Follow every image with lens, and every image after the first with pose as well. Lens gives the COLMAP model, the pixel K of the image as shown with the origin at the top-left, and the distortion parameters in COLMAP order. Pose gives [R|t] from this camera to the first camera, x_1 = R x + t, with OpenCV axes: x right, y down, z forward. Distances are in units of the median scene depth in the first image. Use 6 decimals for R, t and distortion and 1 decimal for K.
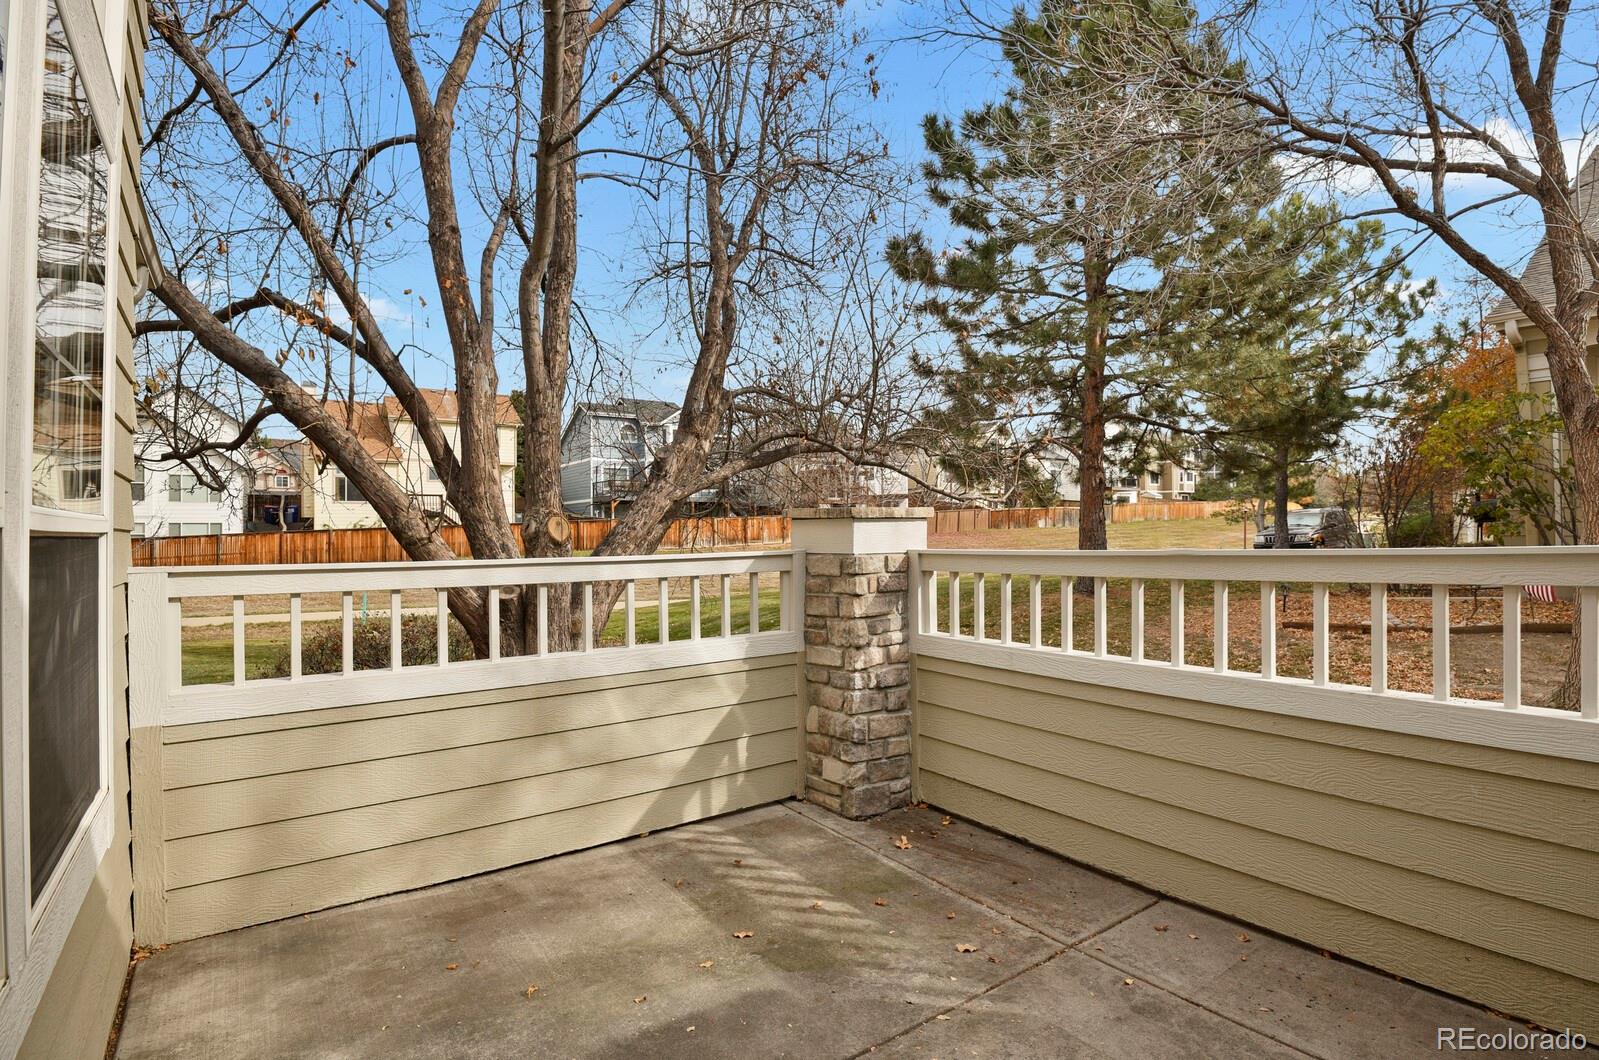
lens RADIAL K [[790.8, 0, 804.5], [0, 790.8, 530.9], [0, 0, 1]] dist [-0.022482, -0.000827]
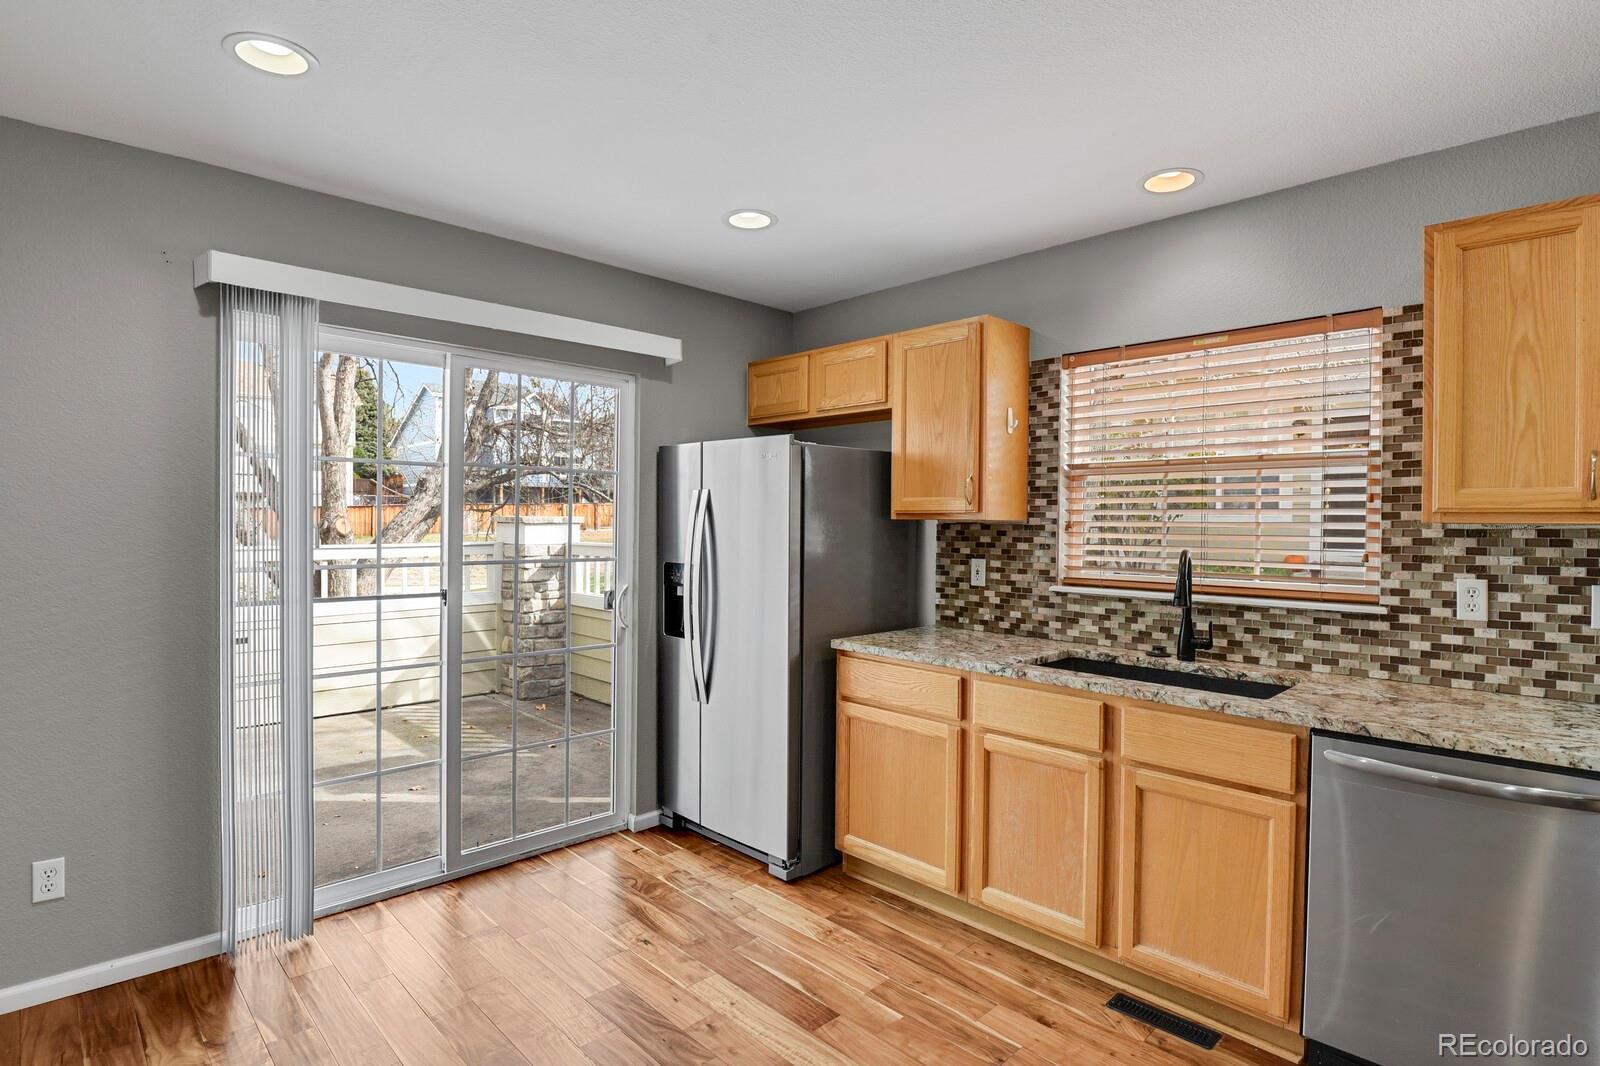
lens RADIAL K [[791.3, 0, 794.6], [0, 791.3, 533.8], [0, 0, 1]] dist [-0.022482, -0.000827]
pose [[0.987447, 0.013673, 0.157359, 0.350096], [-0.016579, 0.999715, 0.017170, -0.030818], [-0.157079, -0.019564, 0.987392, -0.729159]]
